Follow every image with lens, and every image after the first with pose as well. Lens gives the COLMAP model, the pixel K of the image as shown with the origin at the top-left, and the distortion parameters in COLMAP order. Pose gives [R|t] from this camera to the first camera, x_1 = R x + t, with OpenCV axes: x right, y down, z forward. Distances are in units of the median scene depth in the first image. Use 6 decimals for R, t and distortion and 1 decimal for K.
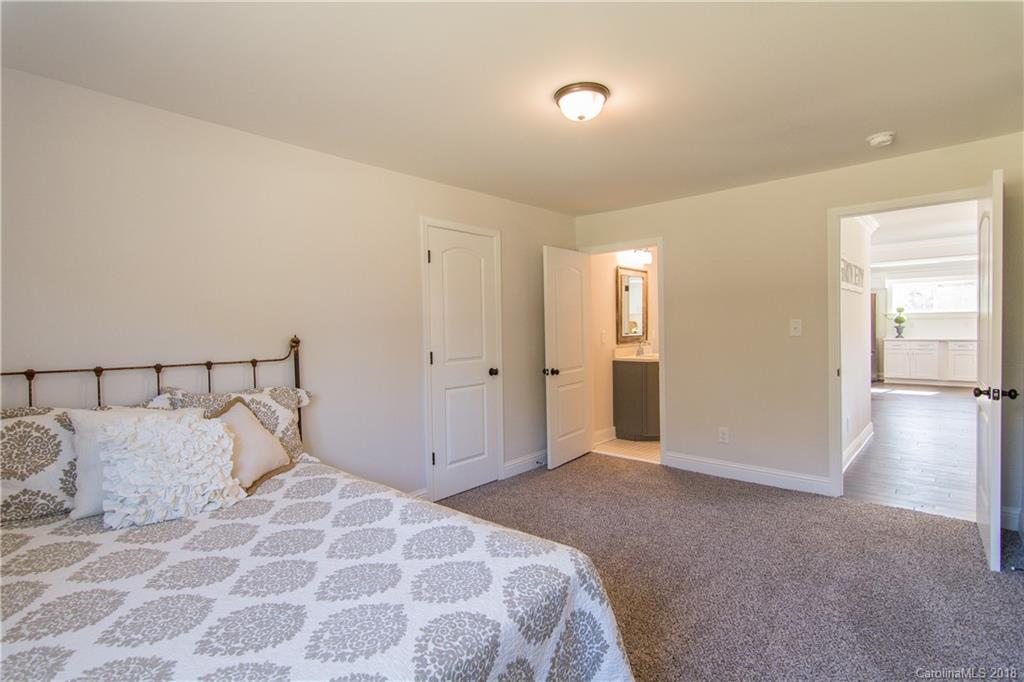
lens RADIAL K [[493.5, 0, 506.3], [0, 493.5, 338.9], [0, 0, 1]] dist [0.000209, 0.000240]
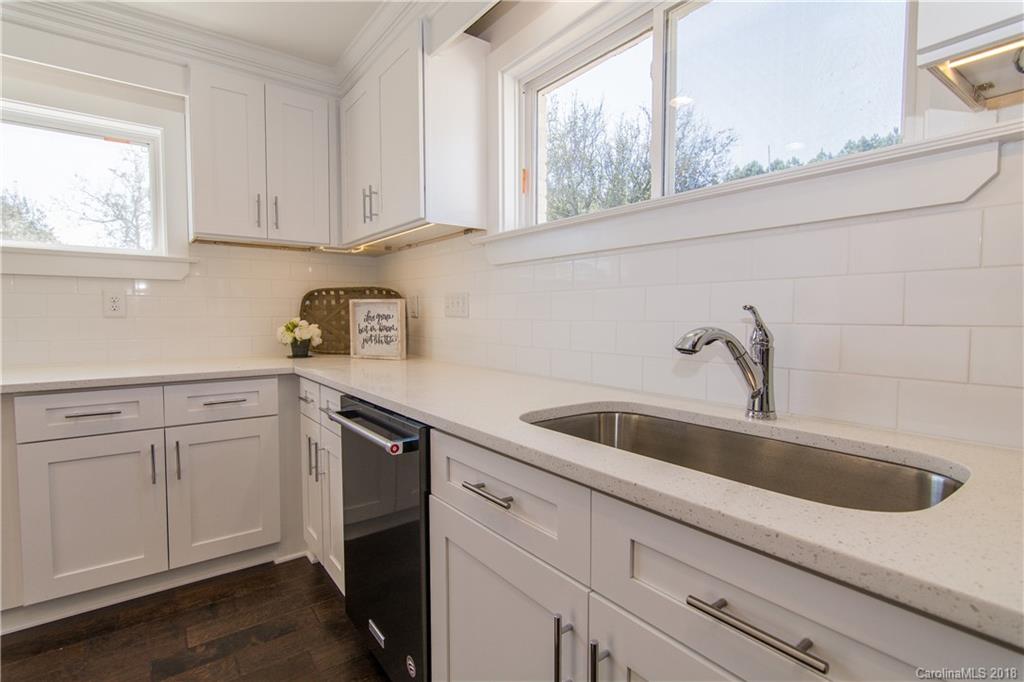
lens RADIAL K [[493.5, 0, 506.3], [0, 493.5, 338.9], [0, 0, 1]] dist [0.000209, 0.000240]
pose [[0.201102, -0.031288, 0.979070, 0.733092], [0.016420, 0.999457, 0.028566, -0.018107], [-0.979433, 0.010332, 0.201507, 0.763958]]
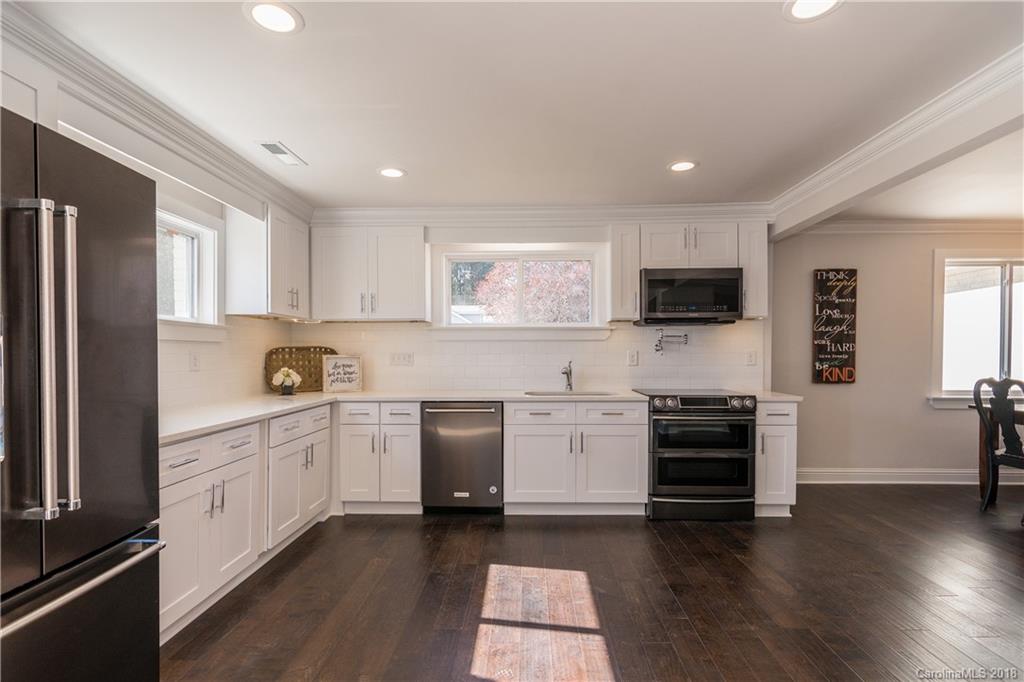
lens RADIAL K [[502.2, 0, 510.7], [0, 502.2, 363.4], [0, 0, 1]] dist [-0.000763, -0.000056]
pose [[-0.640718, 0.006492, 0.767749, 0.550837], [0.031067, 0.999365, 0.017475, -0.028773], [-0.767148, 0.035048, -0.640512, 1.050481]]
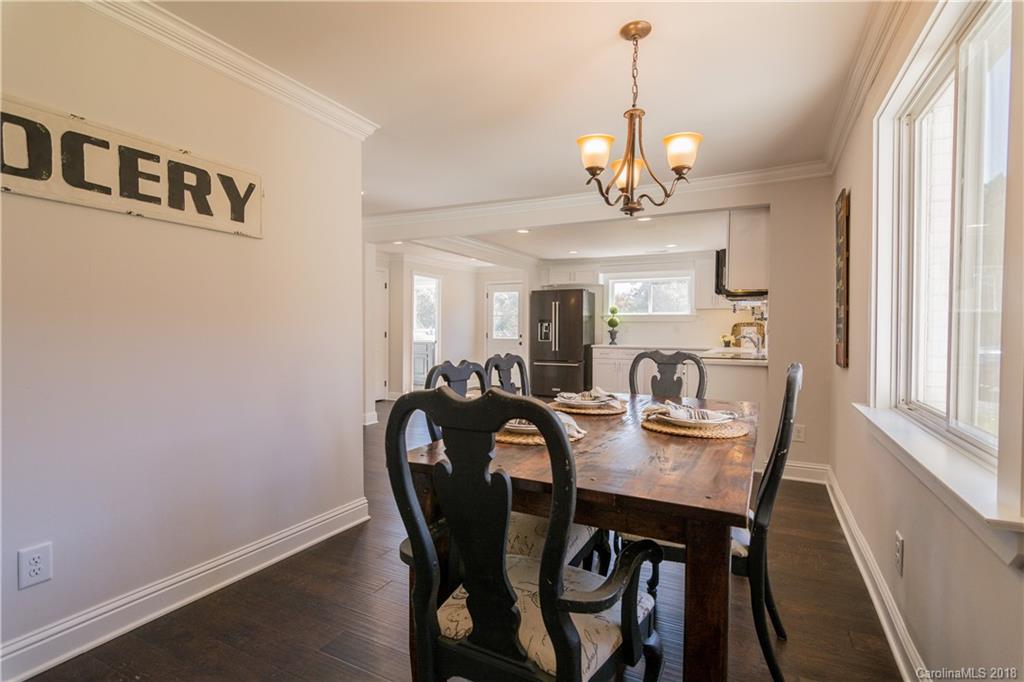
lens RADIAL K [[493.5, 0, 506.3], [0, 493.5, 338.9], [0, 0, 1]] dist [0.000209, 0.000240]
pose [[0.967398, 0.021247, 0.252369, 0.436641], [-0.019654, 0.999768, -0.008829, -0.001003], [-0.252498, 0.003581, 0.967591, 0.255824]]
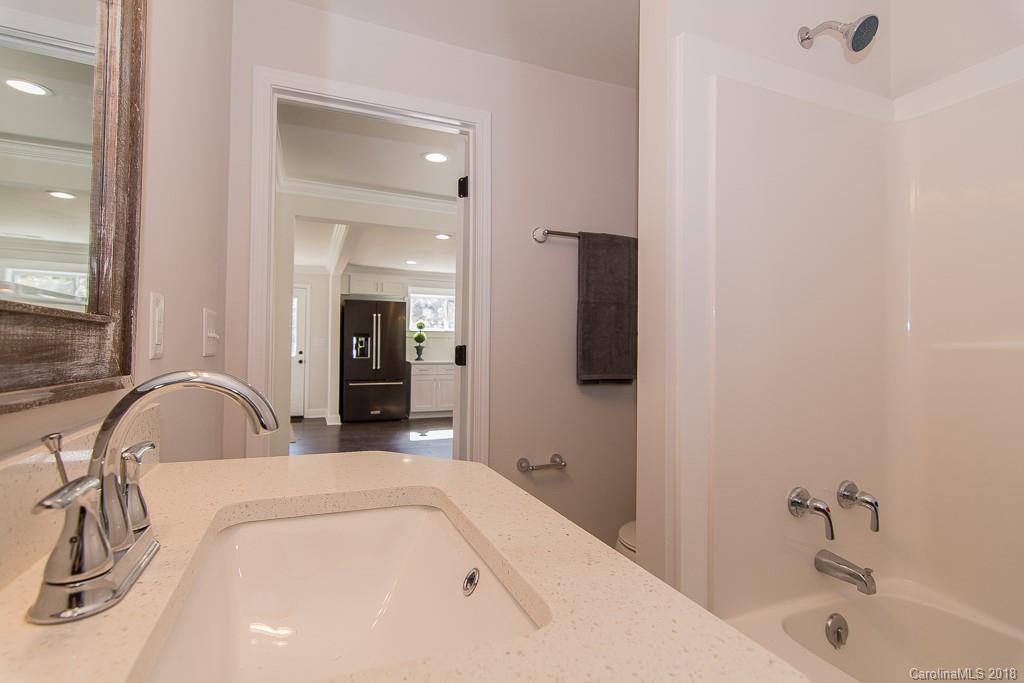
lens RADIAL K [[493.5, 0, 506.3], [0, 493.5, 339.4], [0, 0, 1]] dist [0.000209, 0.000240]
pose [[0.434386, 0.039439, 0.899863, 0.137305], [0.004206, 0.998941, -0.045812, 0.000889], [-0.900717, 0.023686, 0.433760, 0.549043]]
